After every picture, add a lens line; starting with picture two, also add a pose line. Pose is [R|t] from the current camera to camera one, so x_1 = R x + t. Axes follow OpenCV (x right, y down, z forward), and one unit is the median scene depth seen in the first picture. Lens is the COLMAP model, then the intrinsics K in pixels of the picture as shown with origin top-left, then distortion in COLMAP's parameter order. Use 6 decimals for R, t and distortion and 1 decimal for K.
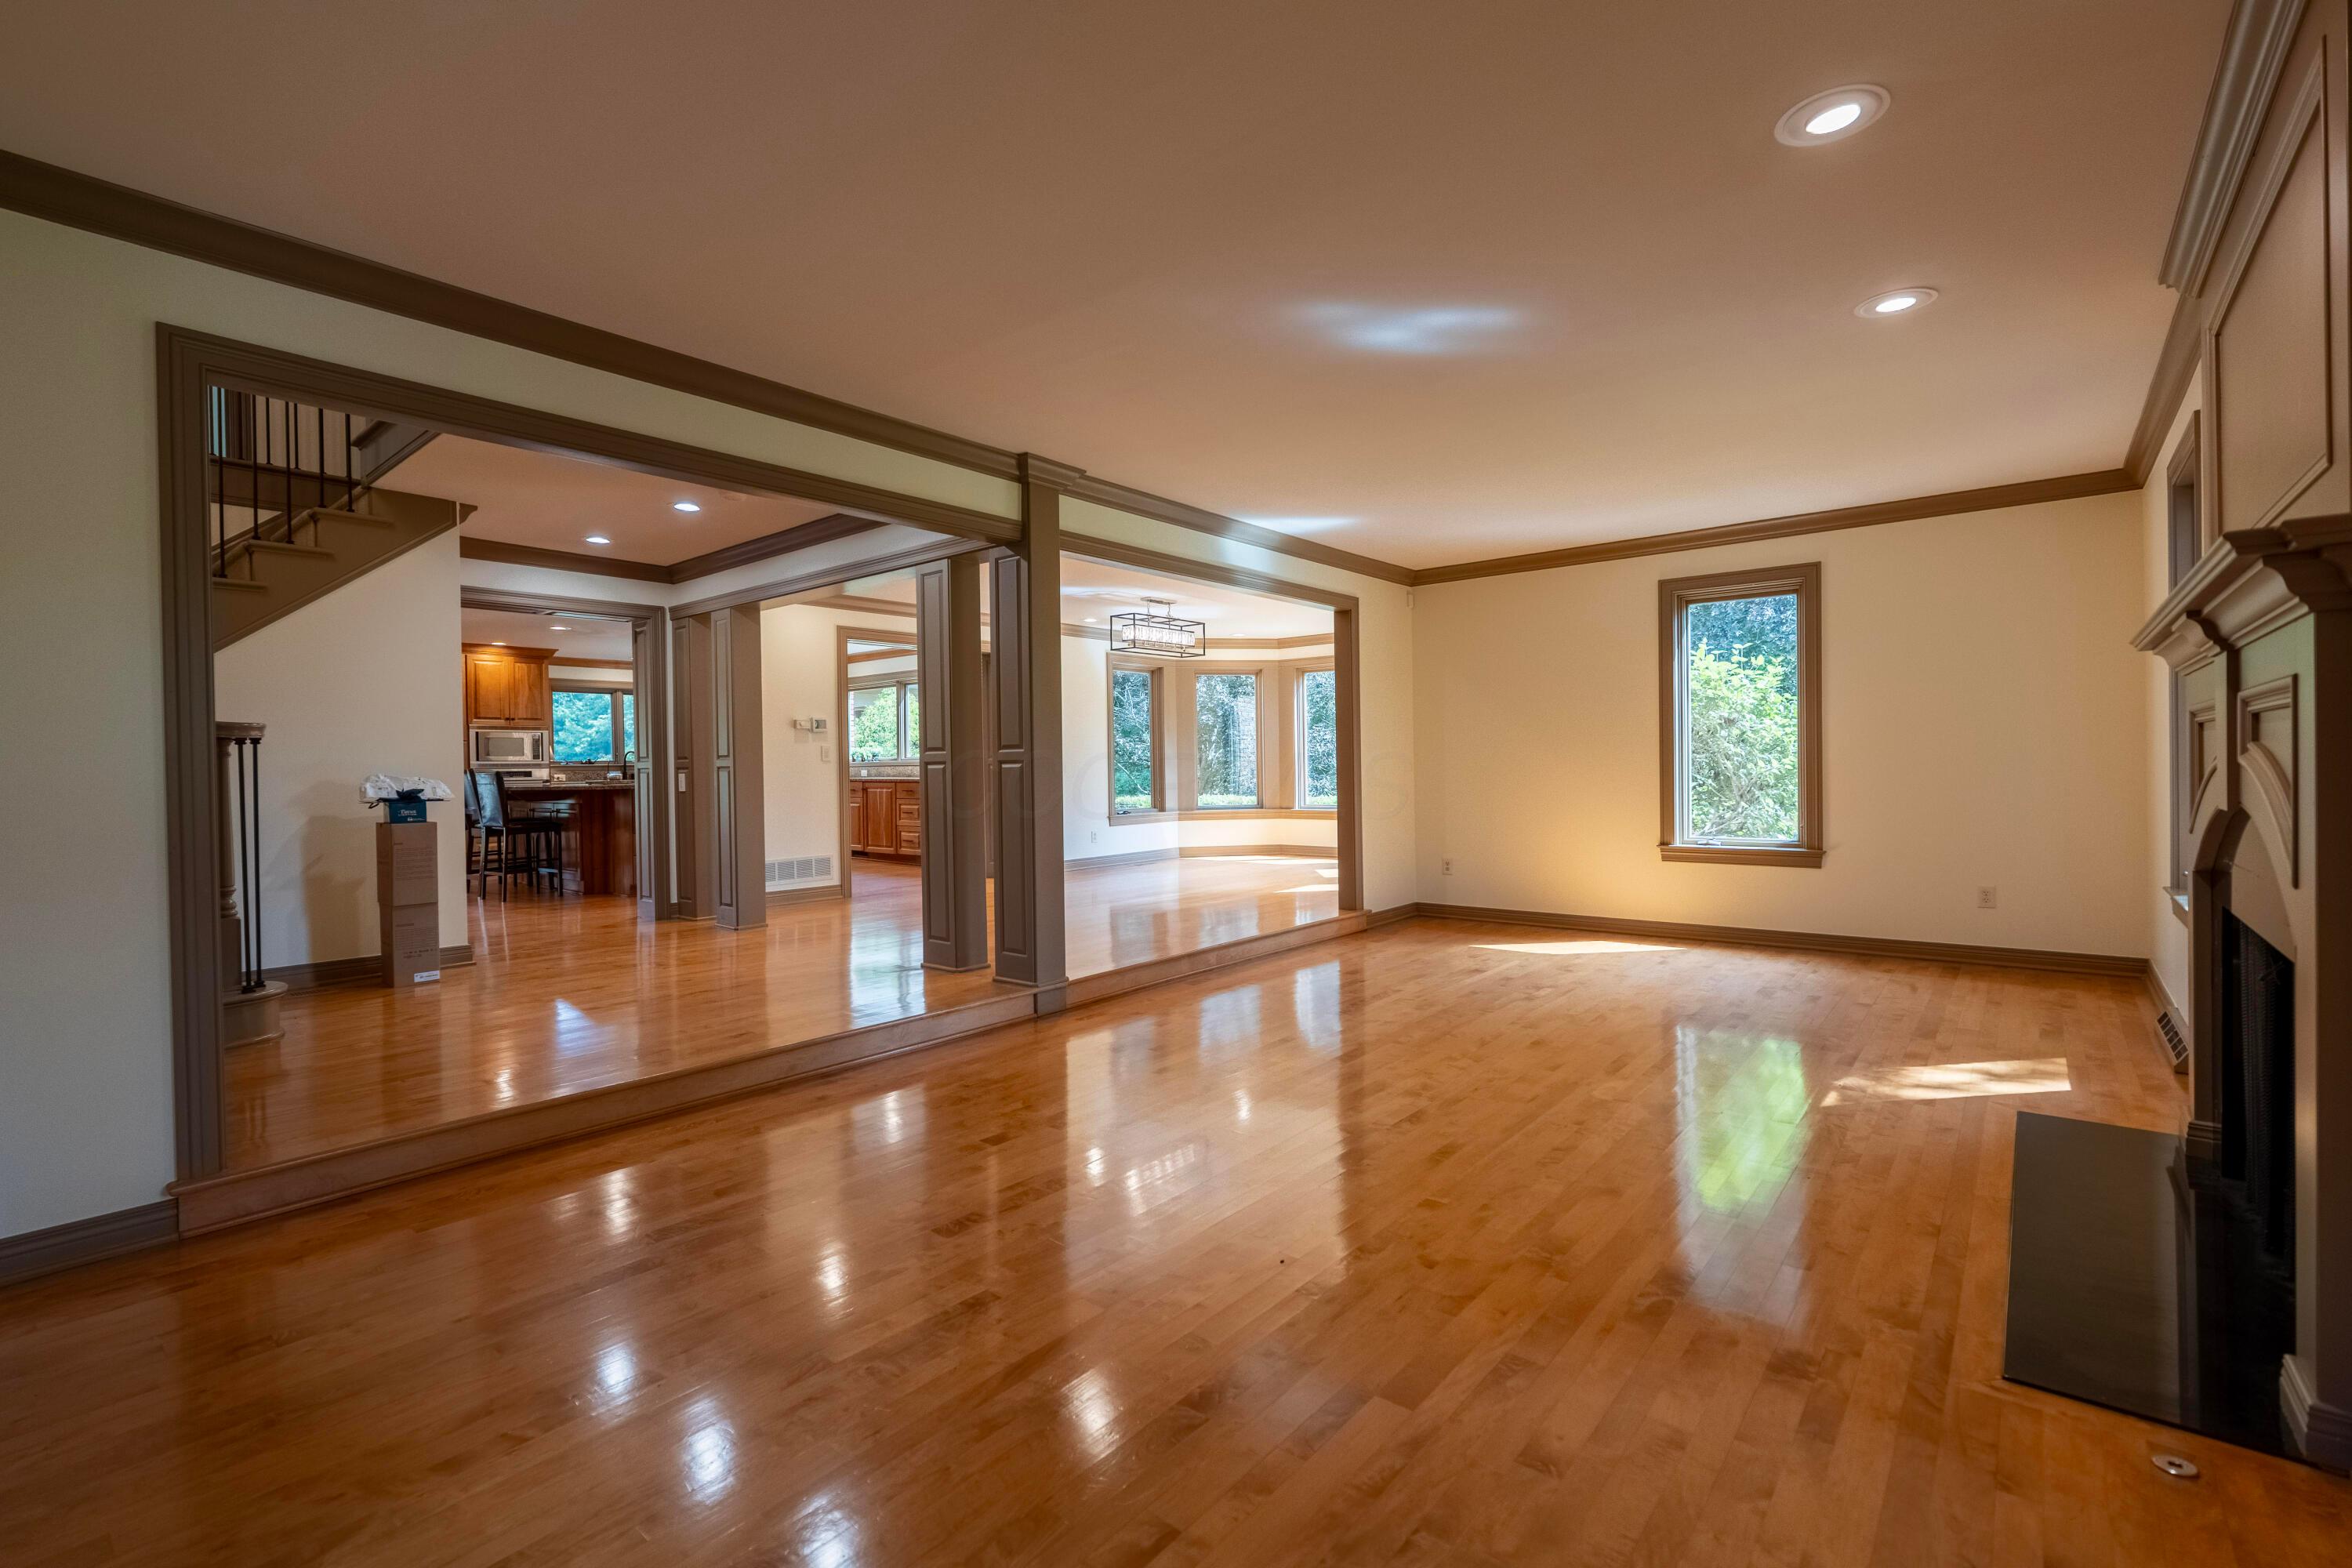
lens RADIAL K [[1019.3, 0, 1174.5], [0, 1019.3, 785.3], [0, 0, 1]] dist [0.000432, 0.000042]
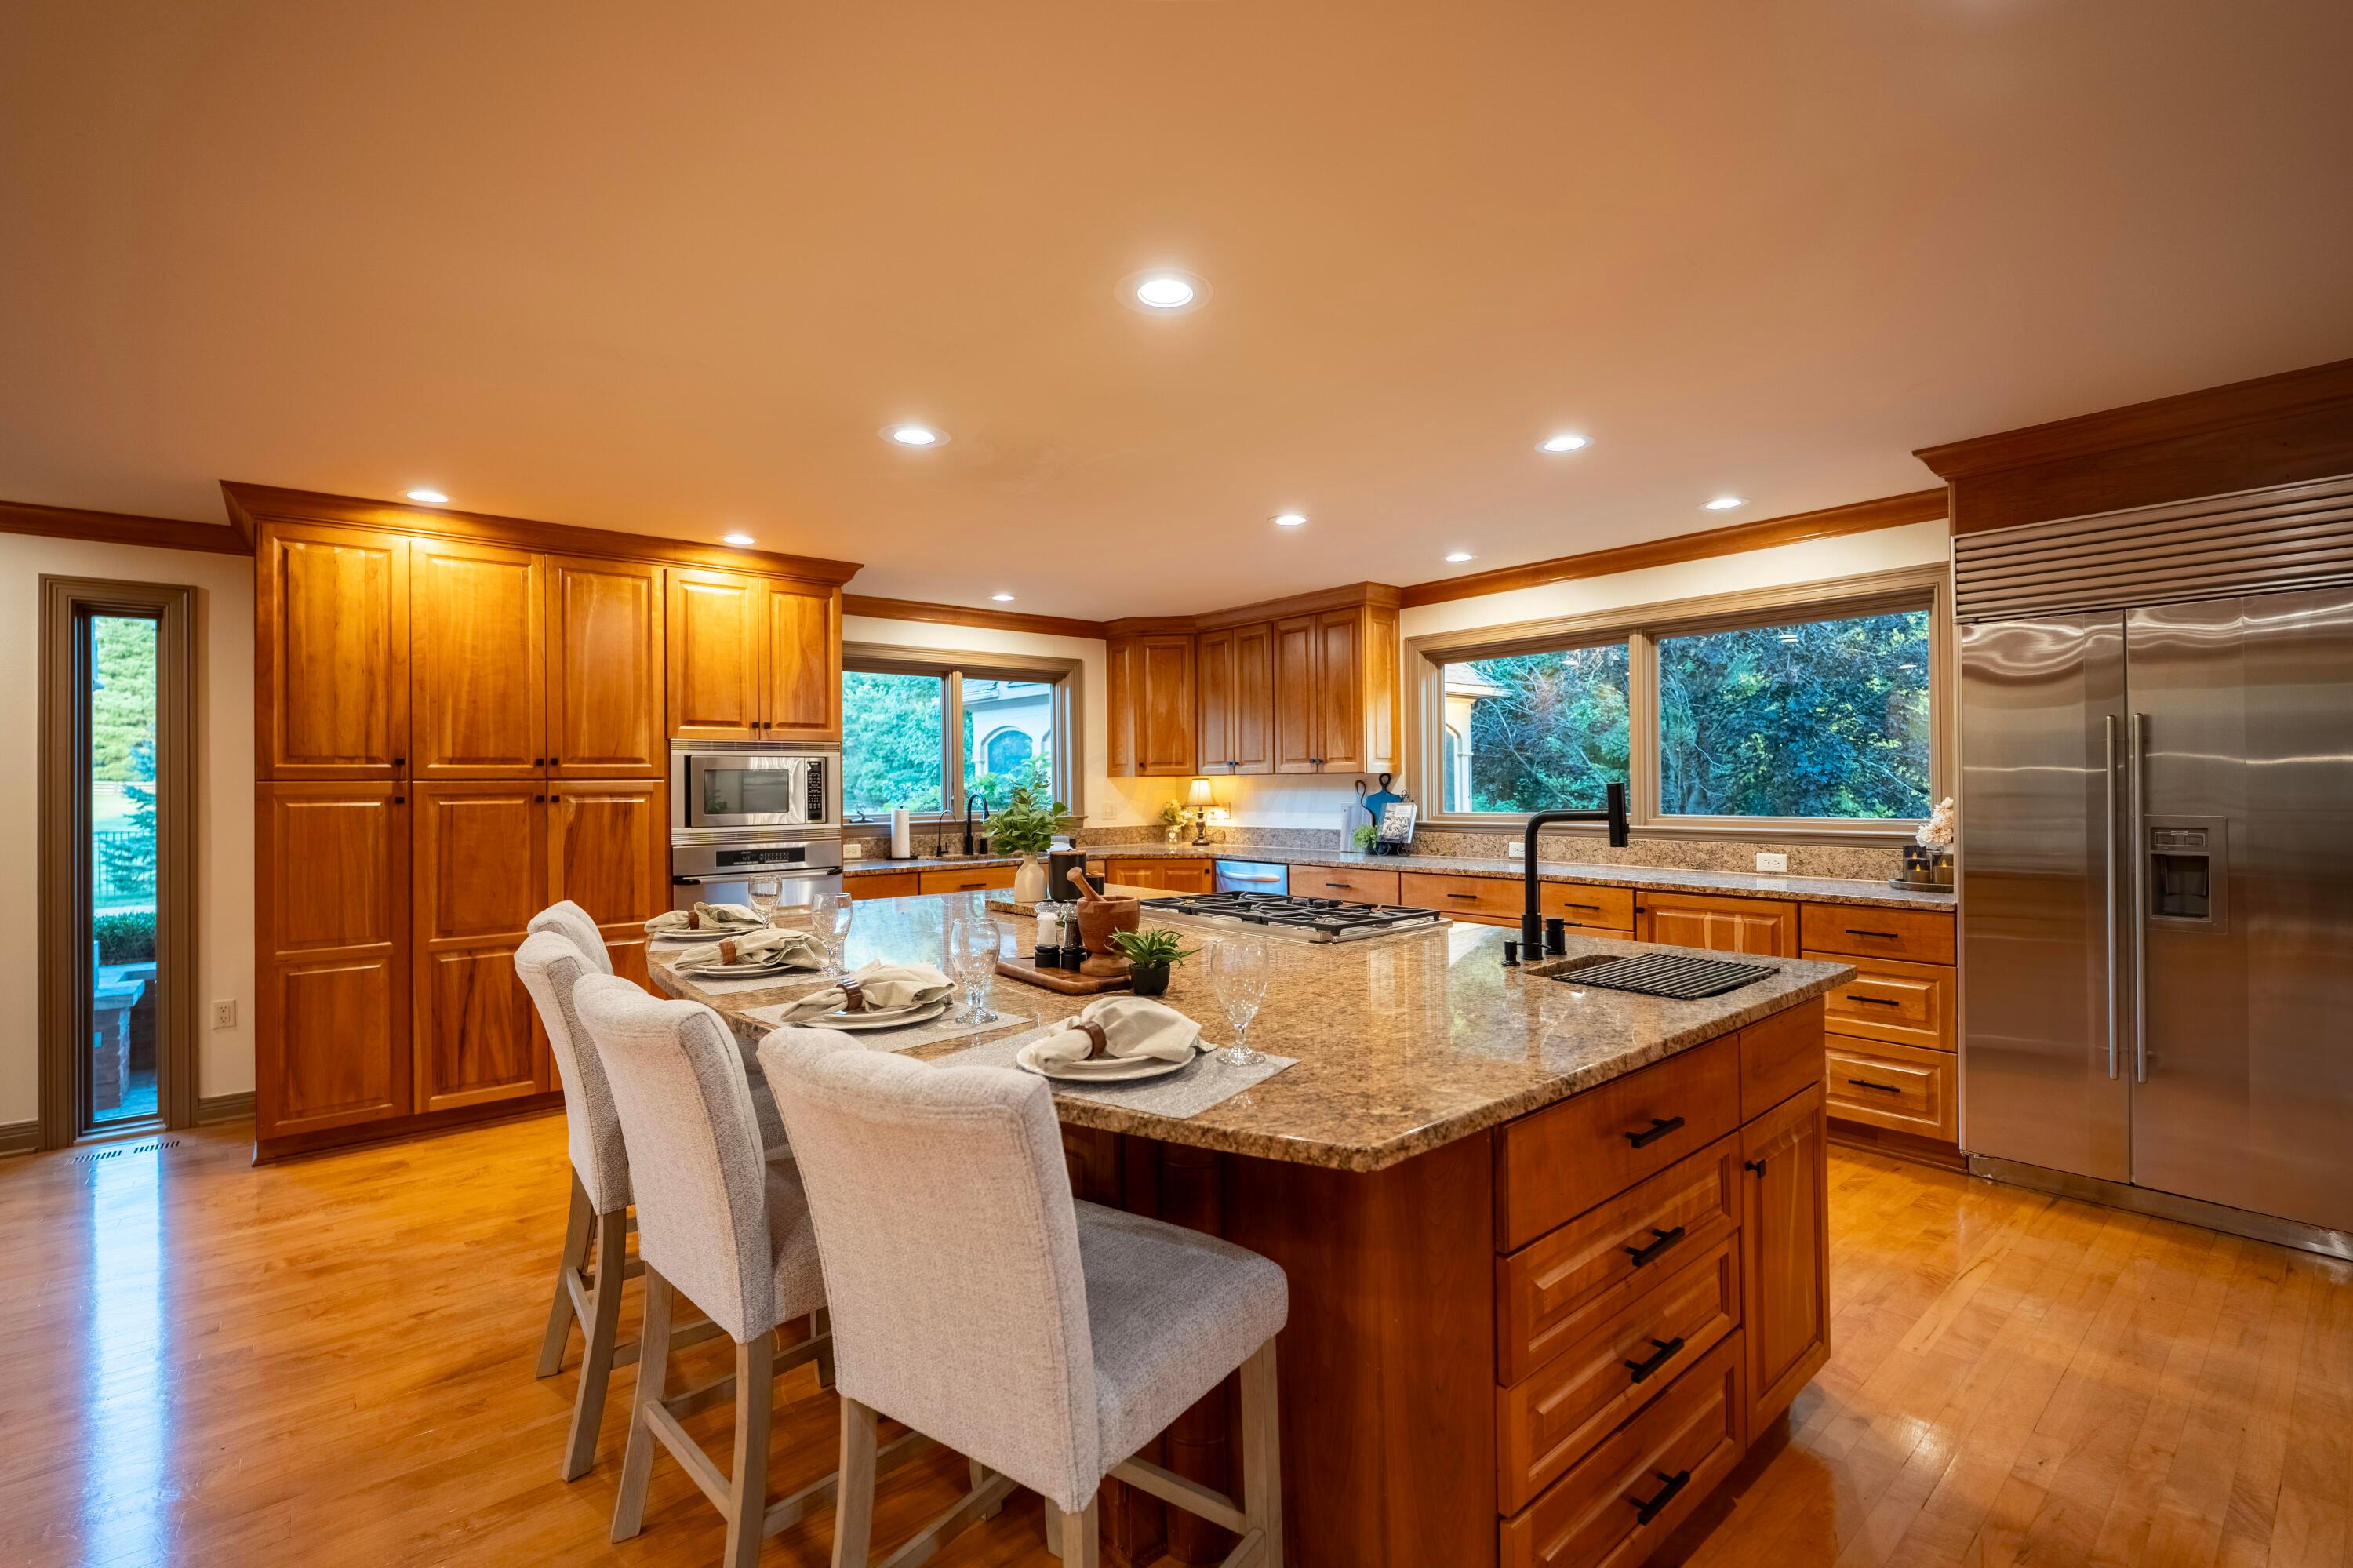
lens RADIAL K [[1019.7, 0, 1183.2], [0, 1019.7, 776.8], [0, 0, 1]] dist [0.000432, 0.000042]
pose [[0.981097, -0.000657, -0.193518, -0.395580], [-0.003867, 0.999728, -0.023002, -0.033704], [0.193480, 0.023316, 0.980827, 0.616086]]
